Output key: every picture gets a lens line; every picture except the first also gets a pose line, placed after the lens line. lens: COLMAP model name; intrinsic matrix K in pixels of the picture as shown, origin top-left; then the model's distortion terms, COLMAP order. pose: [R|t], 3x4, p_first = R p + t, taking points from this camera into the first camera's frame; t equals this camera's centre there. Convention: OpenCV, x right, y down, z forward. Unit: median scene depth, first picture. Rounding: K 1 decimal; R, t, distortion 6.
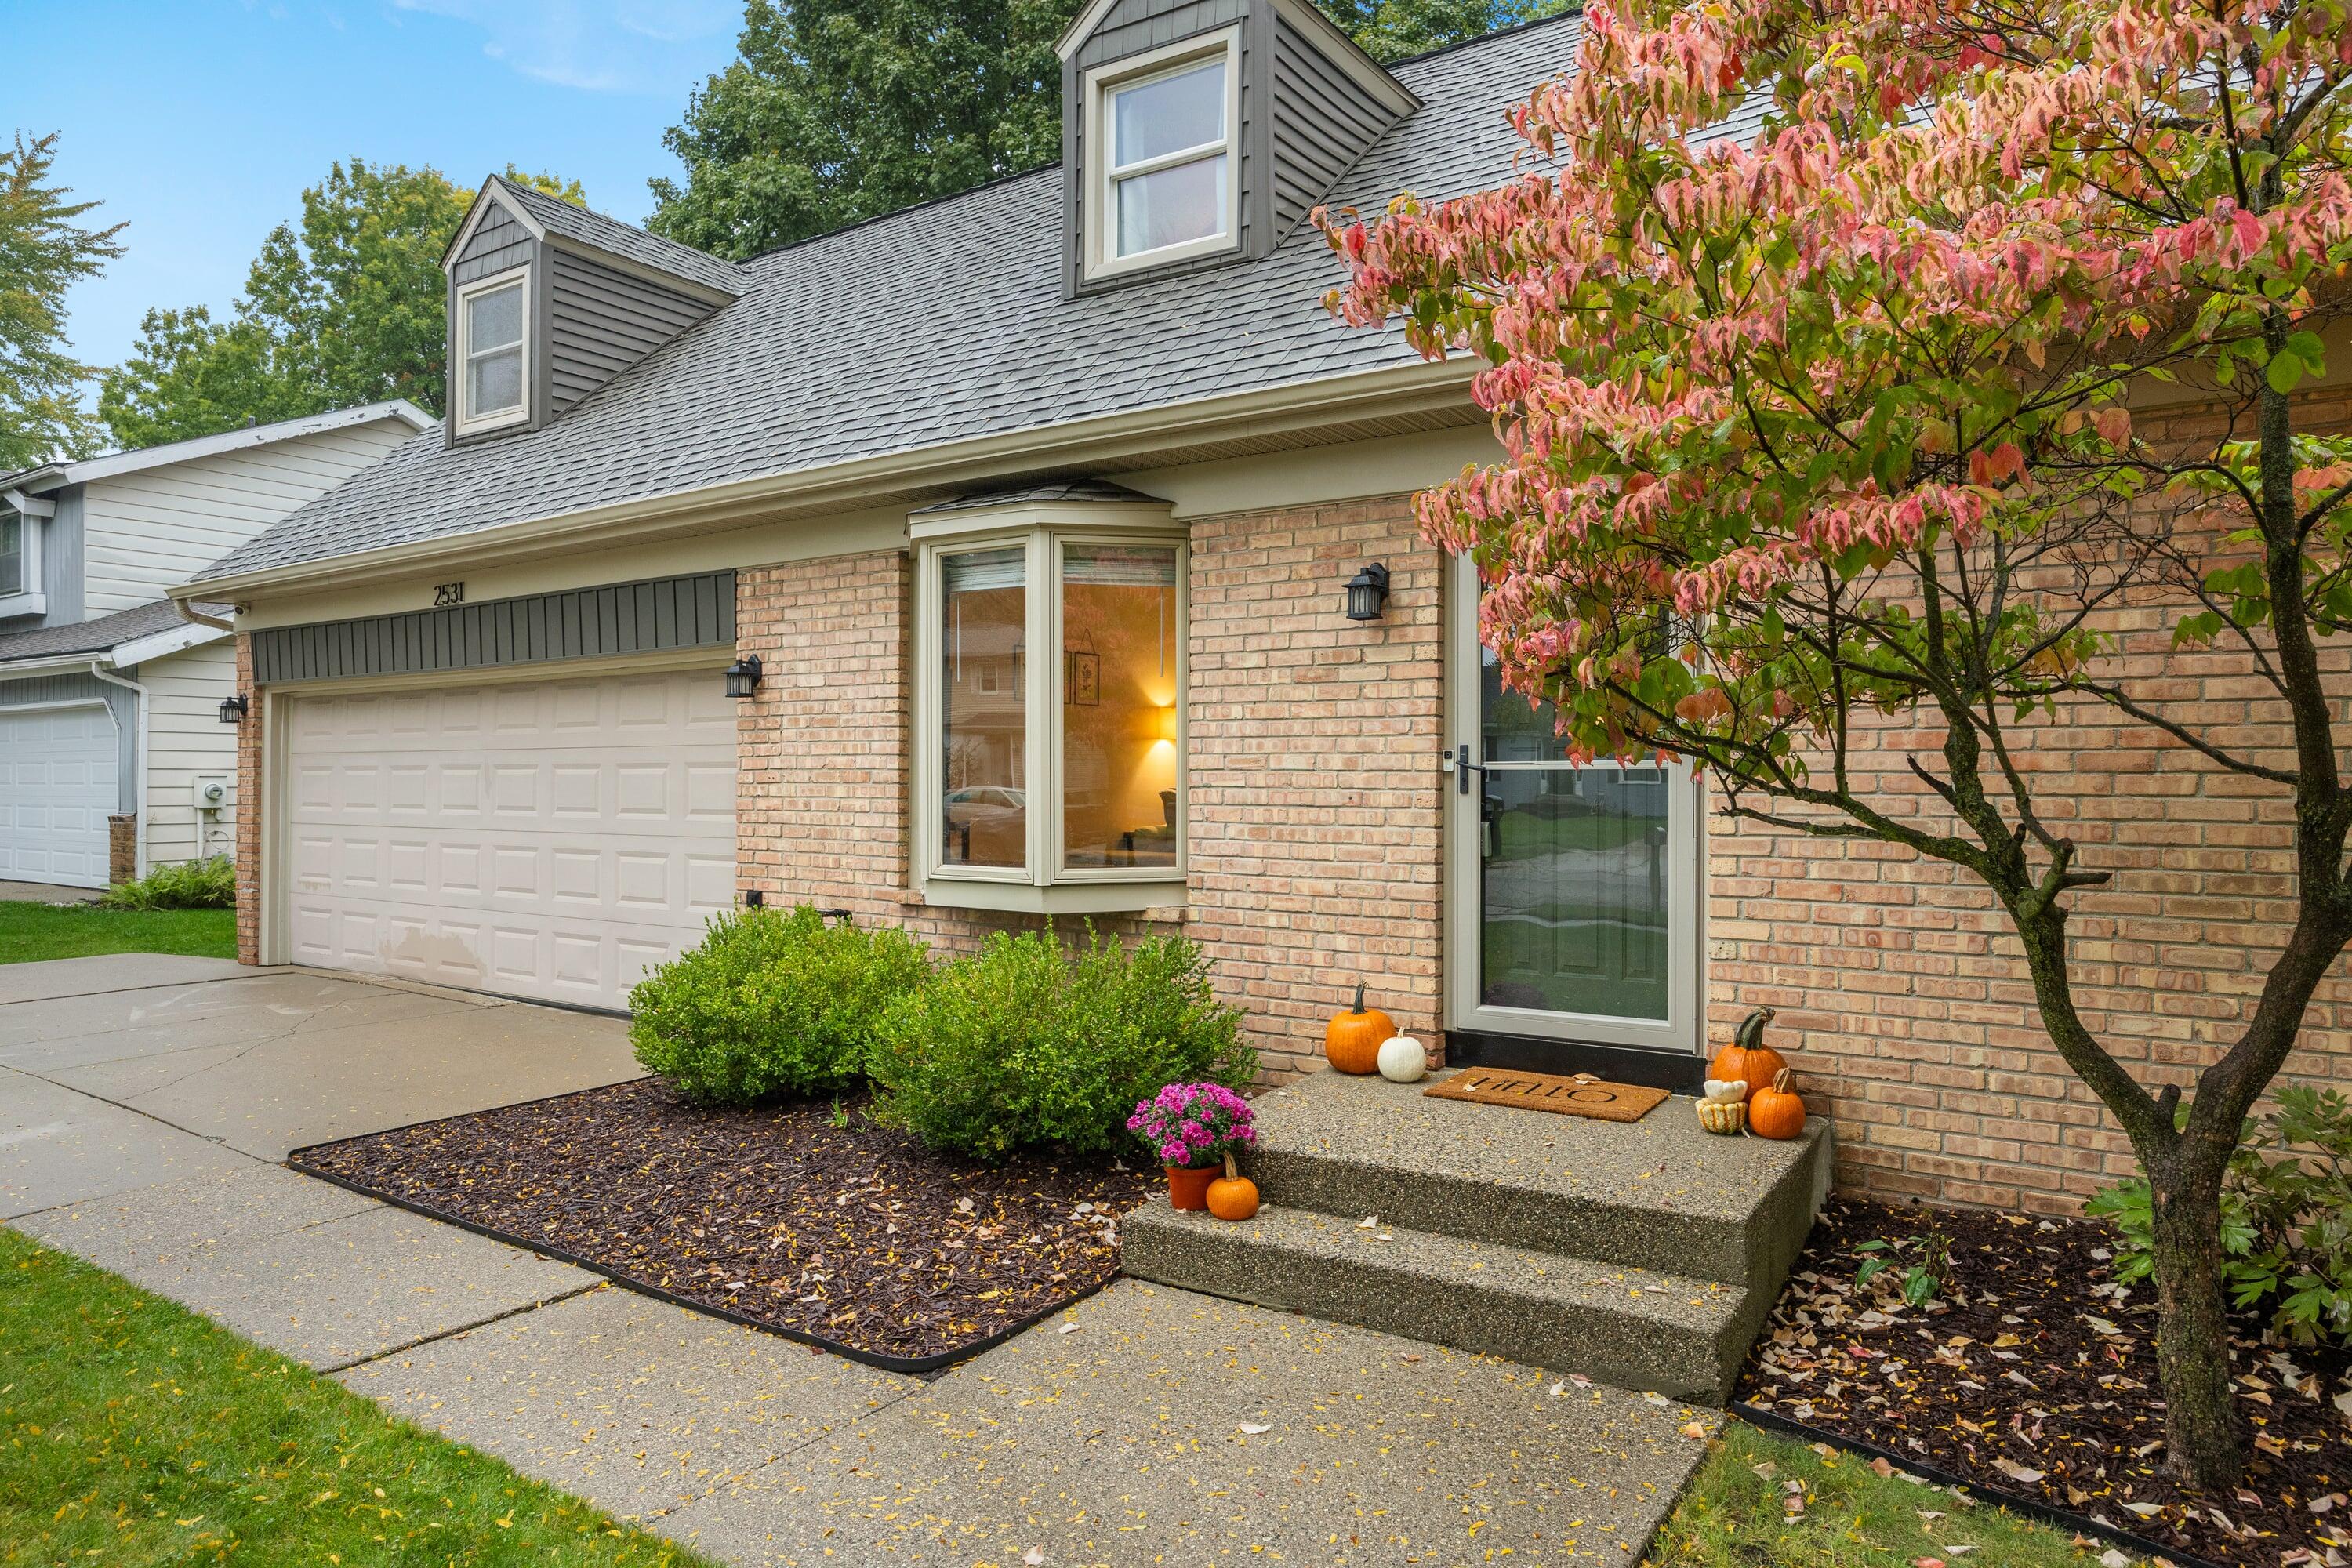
lens RADIAL K [[1475.8, 0, 1178.2], [0, 1475.8, 775.7], [0, 0, 1]] dist [-0.009162, -0.002644]
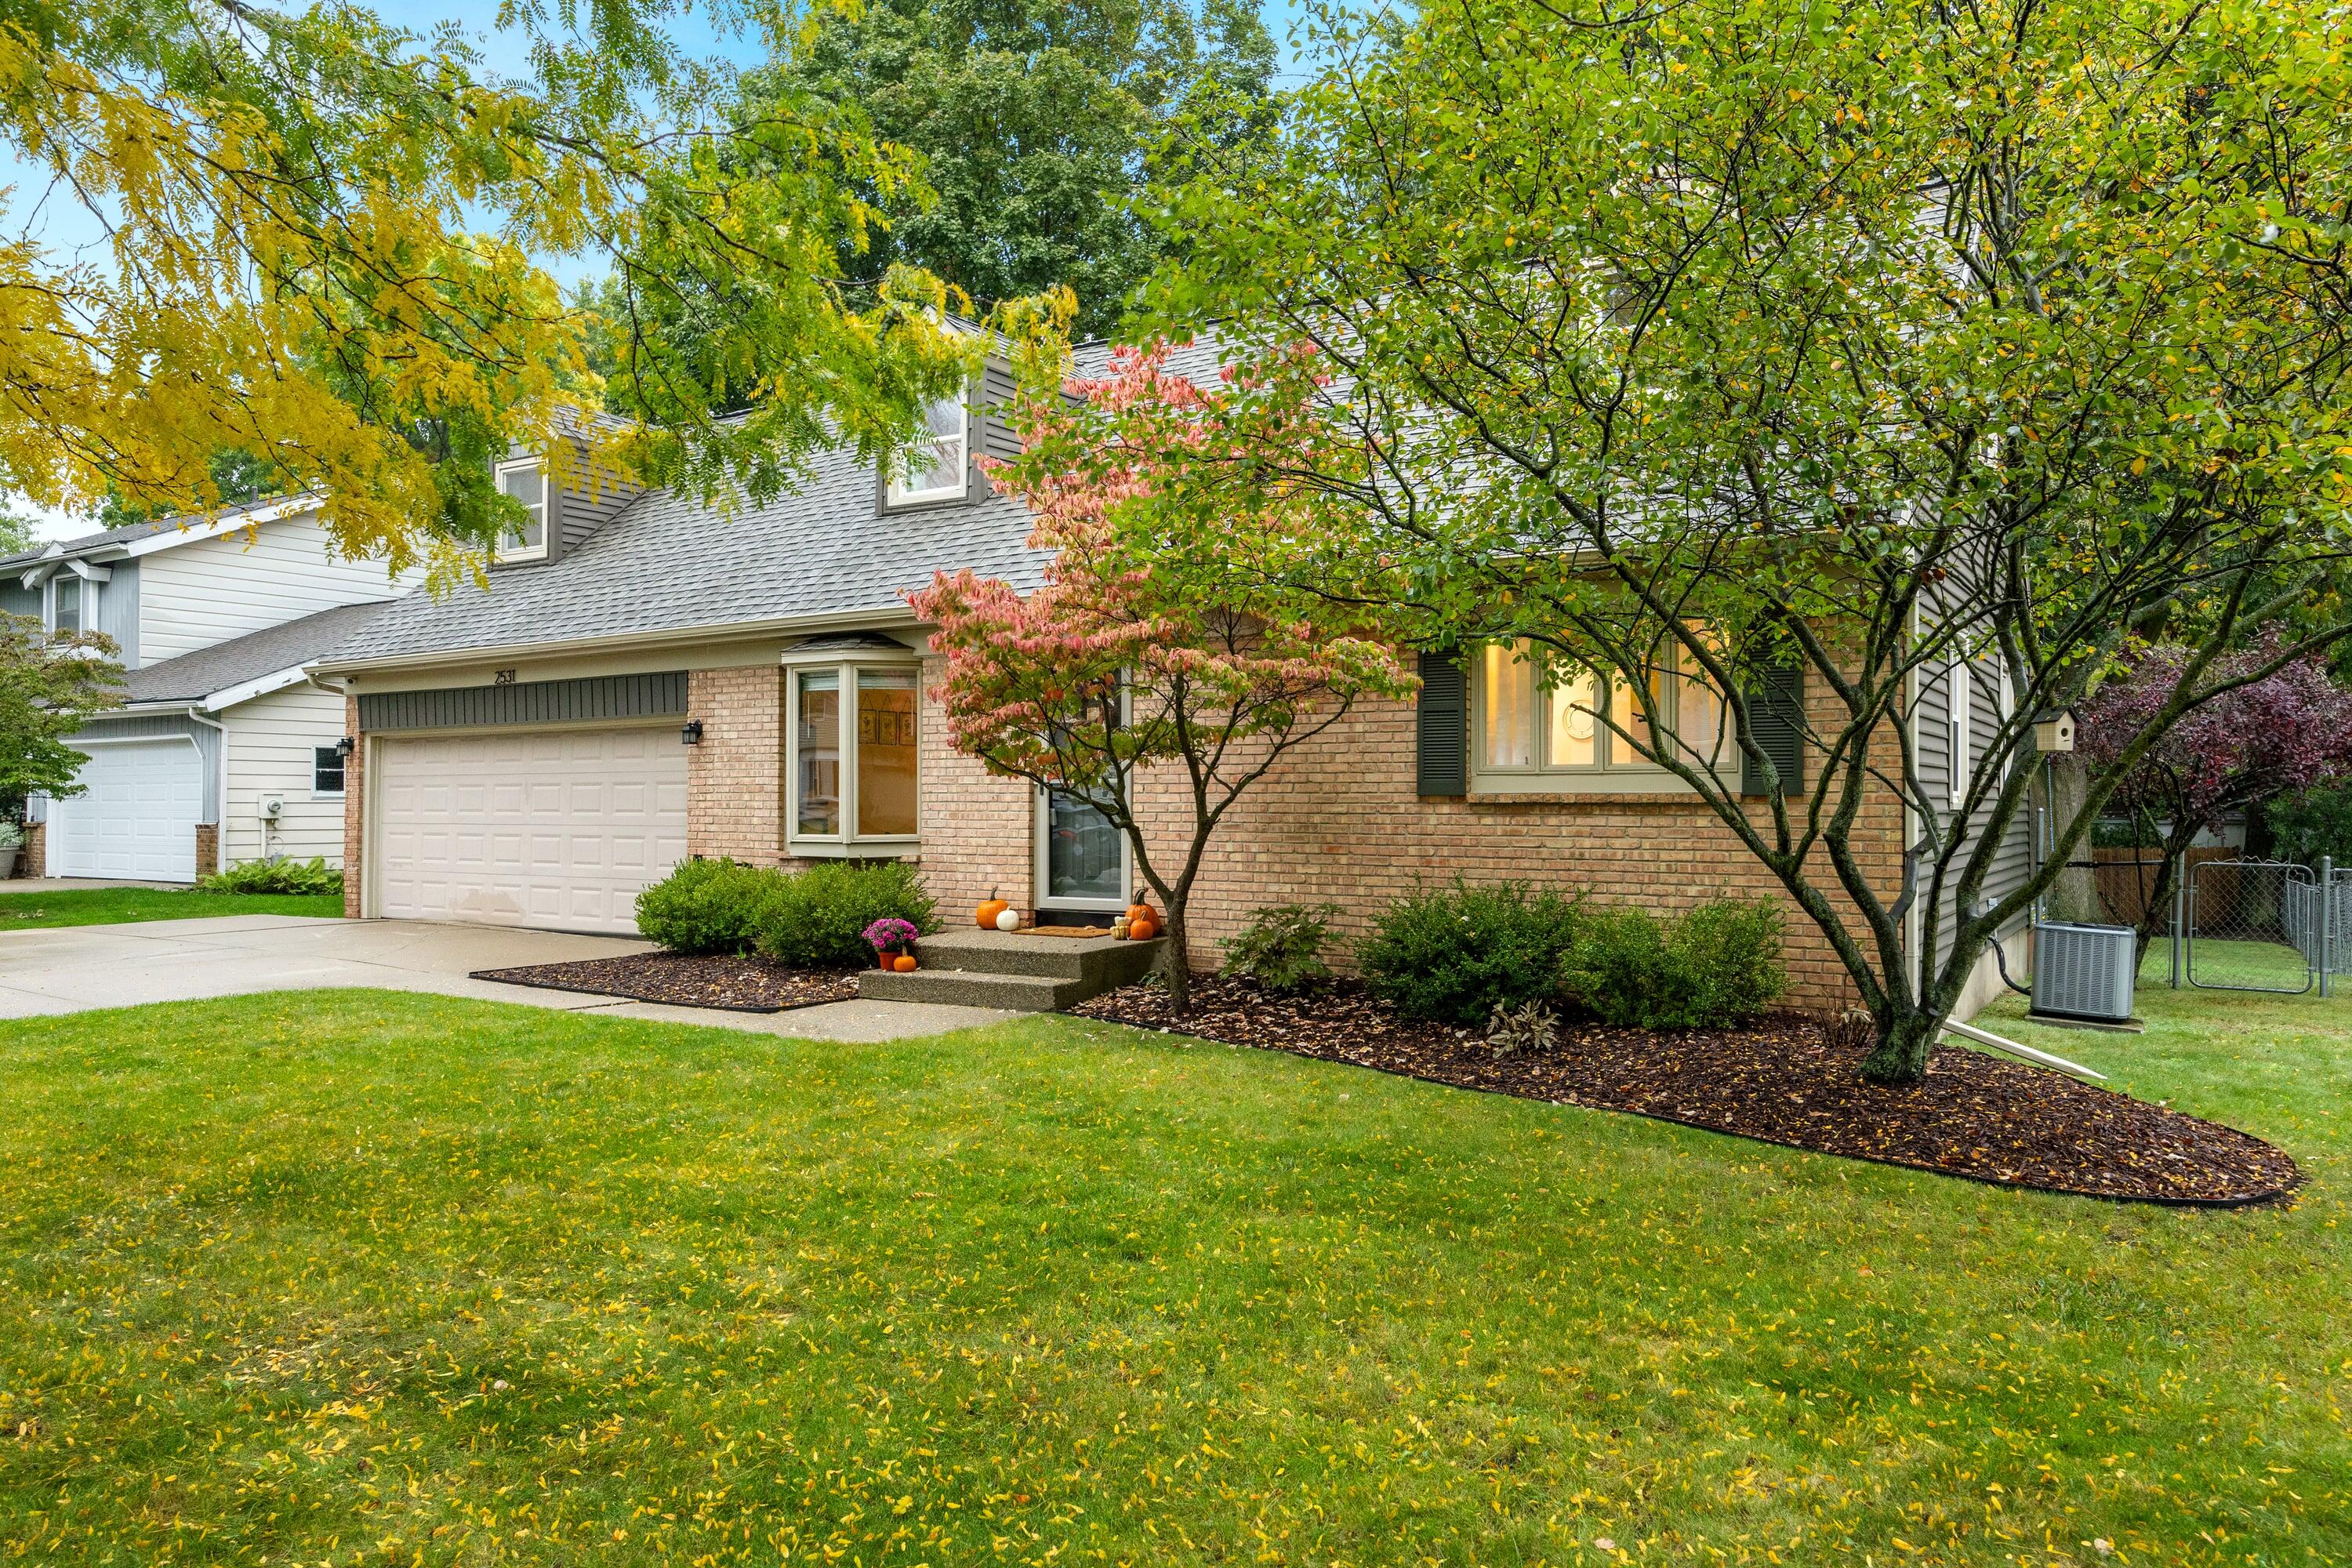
lens RADIAL K [[1647.5, 0, 1172.6], [0, 1647.5, 781.5], [0, 0, 1]] dist [-0.000436, 0.000019]
pose [[0.999954, 0.000144, 0.009614, 0.278293], [-0.000019, 0.999916, -0.012955, 0.017898], [-0.009615, 0.012954, 0.999870, -1.039083]]
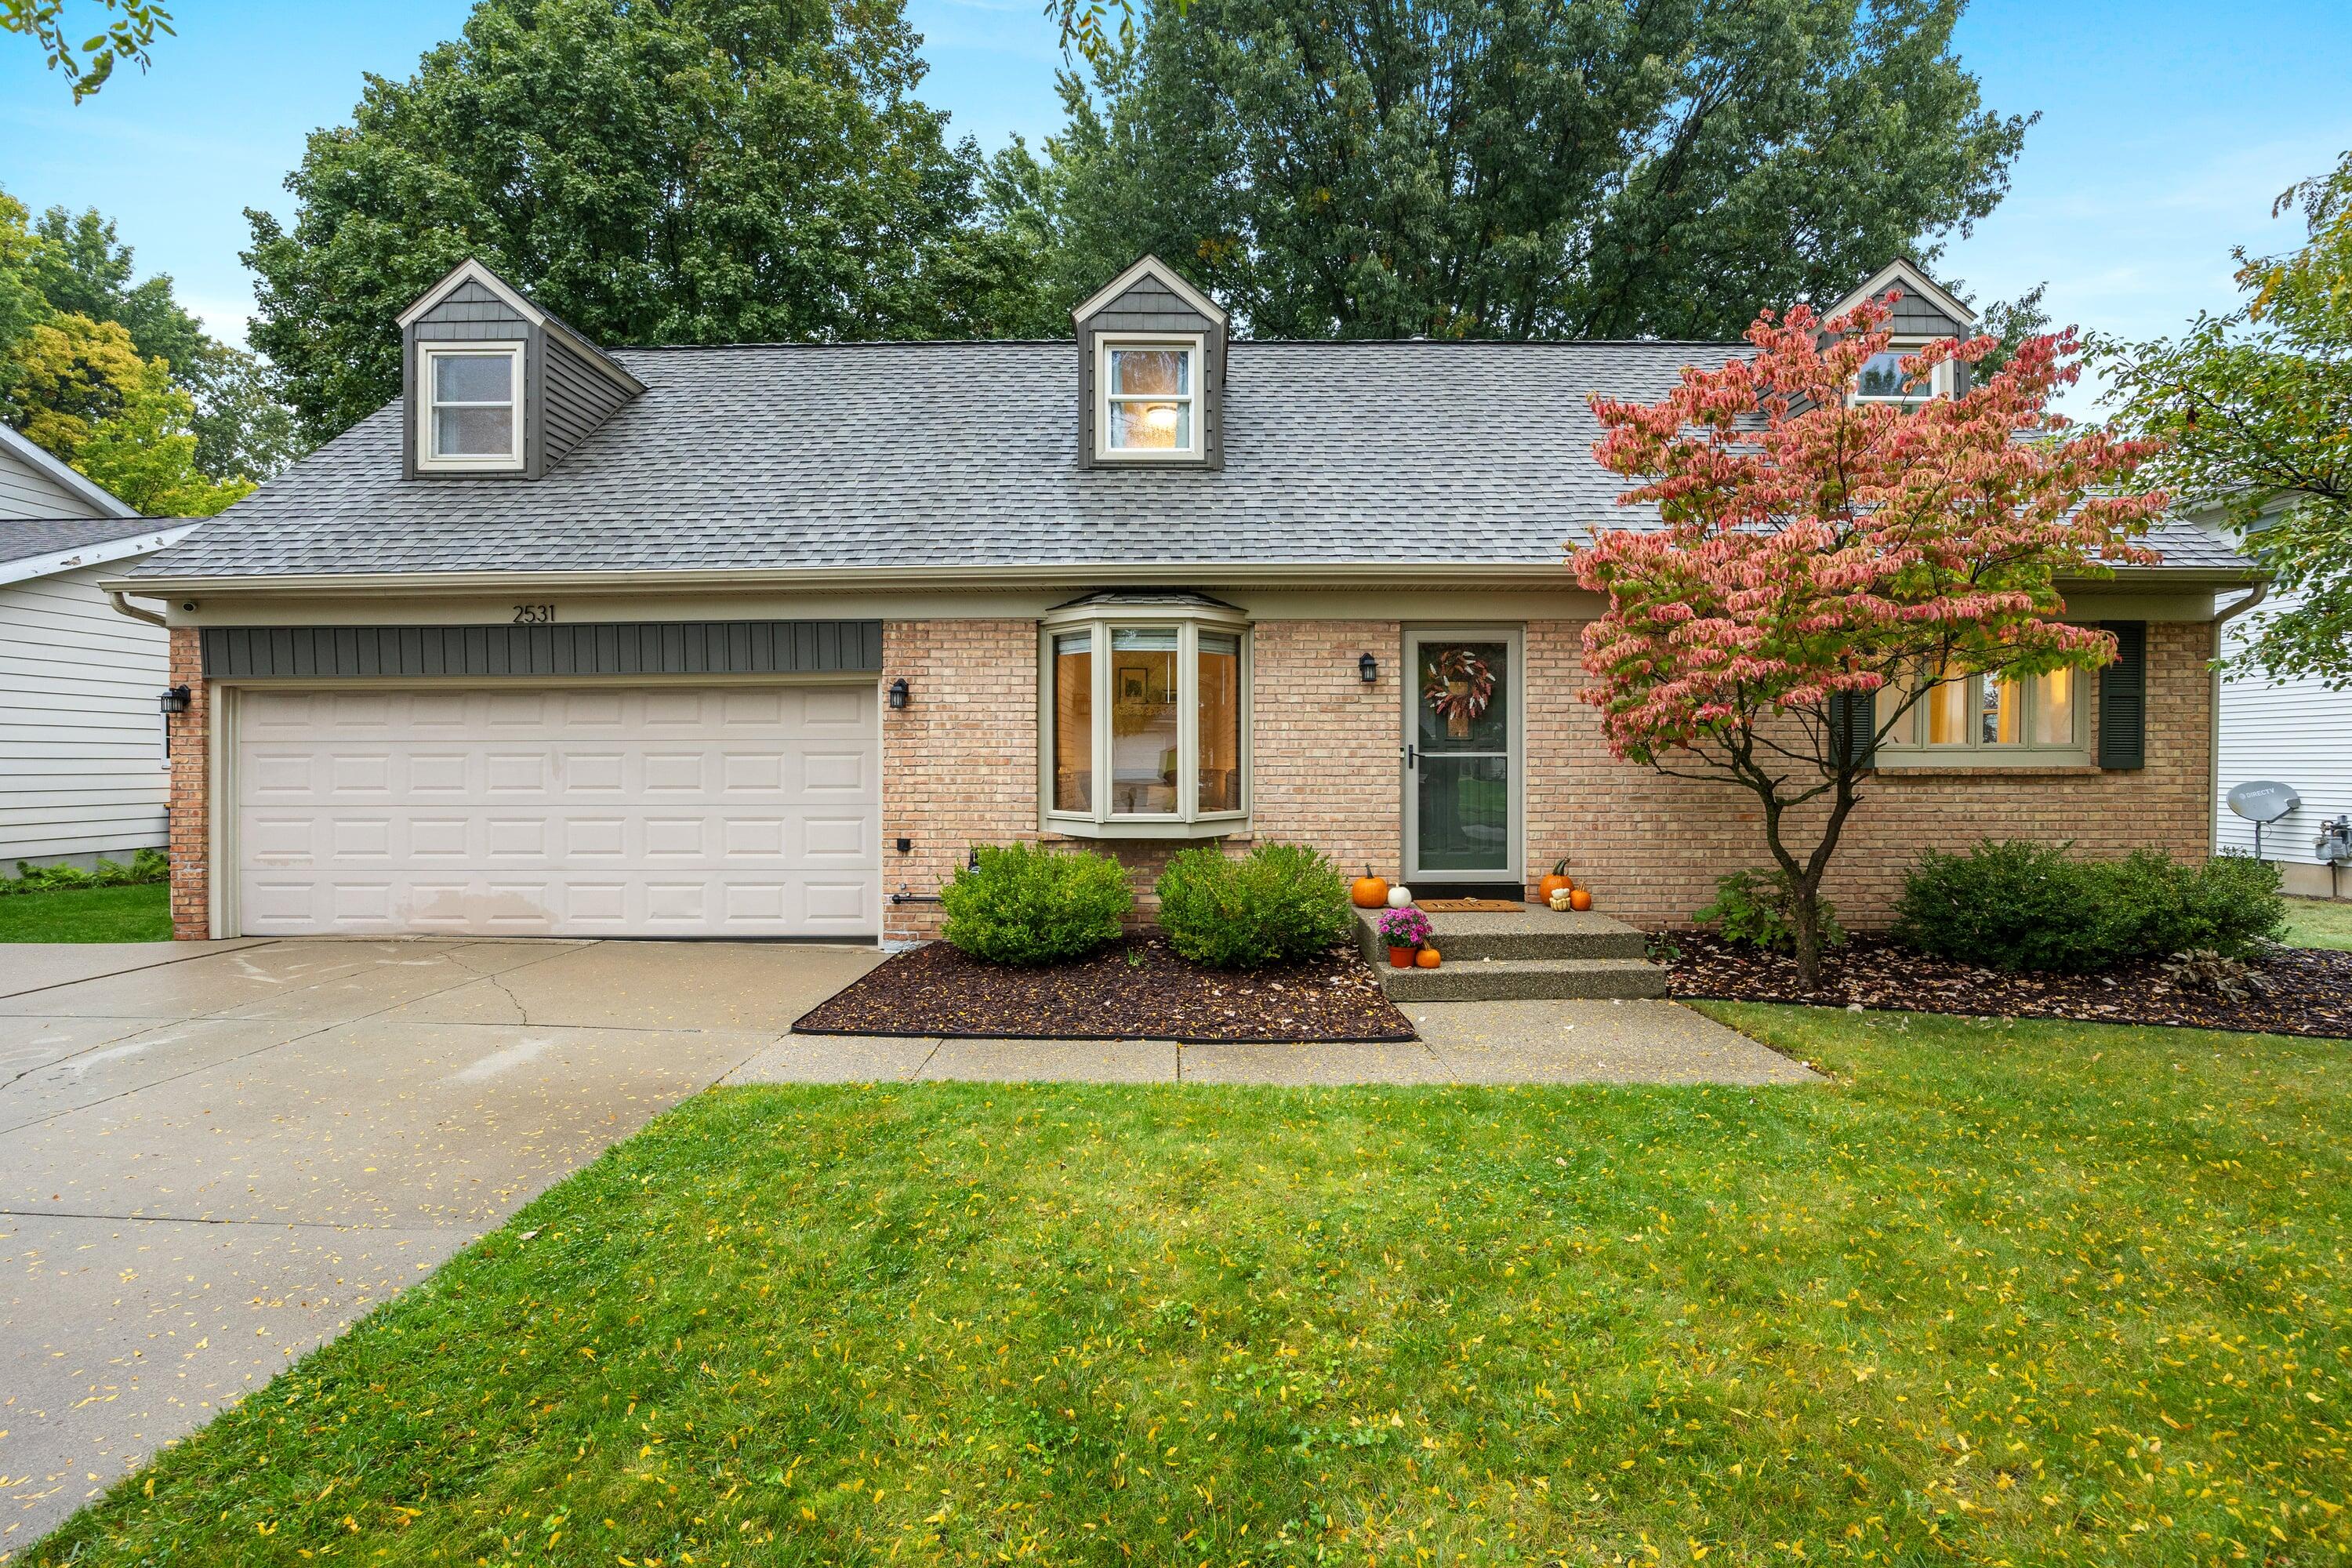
lens RADIAL K [[1054.9, 0, 1179.7], [0, 1054.9, 775.7], [0, 0, 1]] dist [-0.018684, -0.000313]
pose [[0.828996, -0.009112, 0.559180, -0.701413], [0.002244, 0.999913, 0.012967, 0.001940], [-0.559250, -0.009495, 0.828945, -0.032998]]
